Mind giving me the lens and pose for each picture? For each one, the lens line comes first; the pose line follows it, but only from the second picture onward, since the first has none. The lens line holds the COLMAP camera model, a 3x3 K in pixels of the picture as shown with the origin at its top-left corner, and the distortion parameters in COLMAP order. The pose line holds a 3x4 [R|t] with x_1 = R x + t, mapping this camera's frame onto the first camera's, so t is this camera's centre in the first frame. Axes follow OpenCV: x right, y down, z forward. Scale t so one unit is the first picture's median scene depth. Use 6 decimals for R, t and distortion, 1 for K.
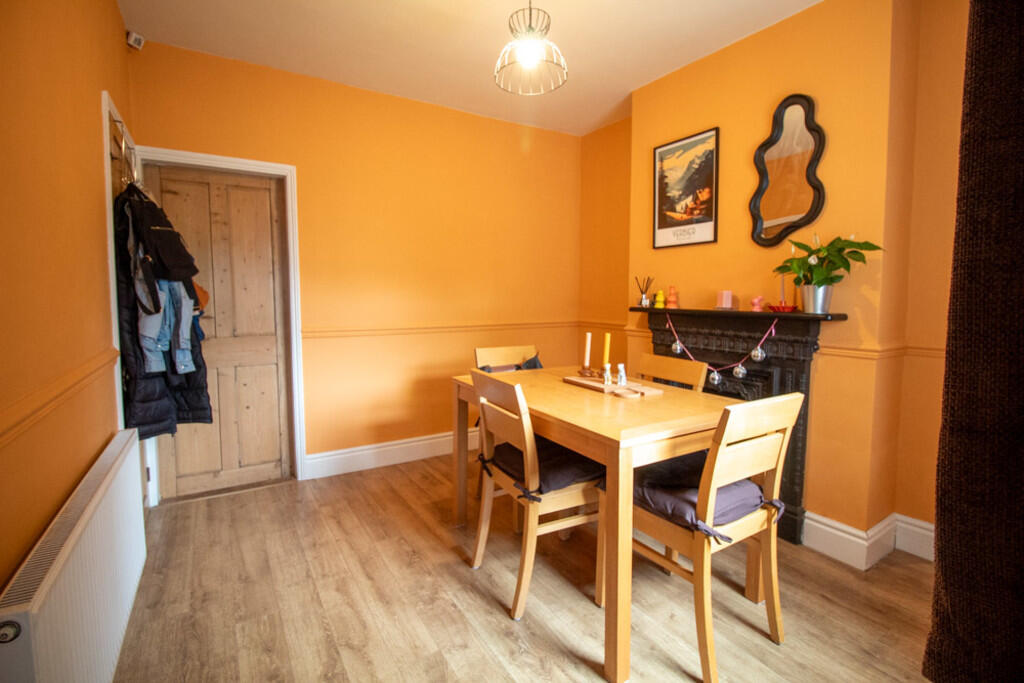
lens RADIAL K [[479.5, 0, 512.0], [0, 479.5, 341.5], [0, 0, 1]] dist [-0.002390, -0.000450]
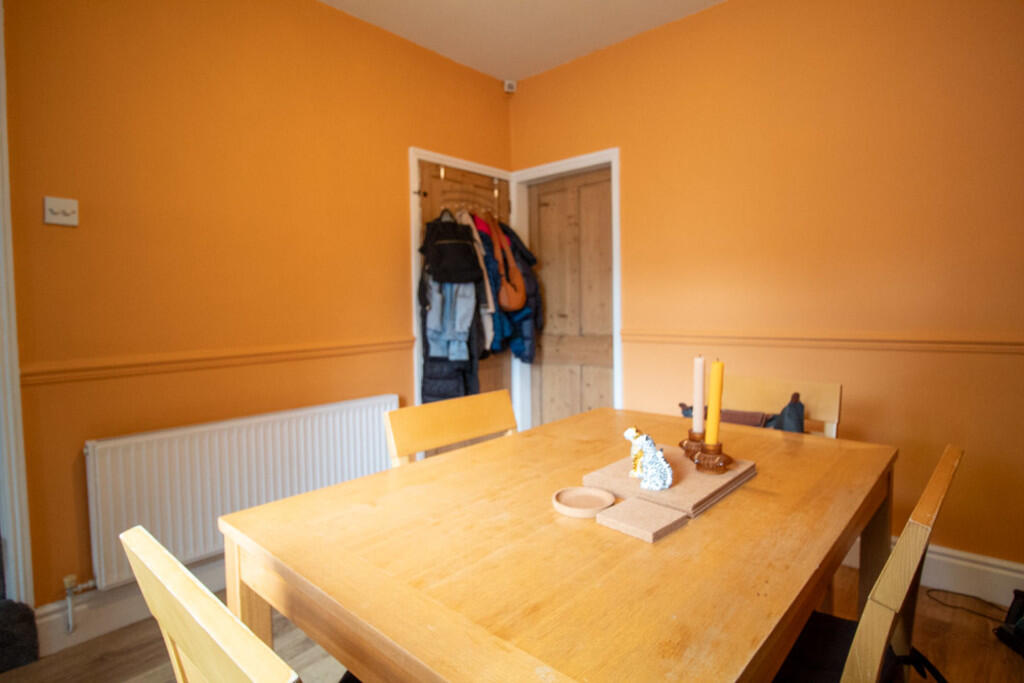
lens RADIAL K [[533.2, 0, 512.0], [0, 533.2, 341.5], [0, 0, 1]] dist [0.000969, 0.000079]
pose [[0.294116, 0.060225, -0.953870, 0.460242], [-0.066056, 0.996907, 0.042574, -0.037140], [0.953484, 0.050487, 0.297185, 0.542766]]
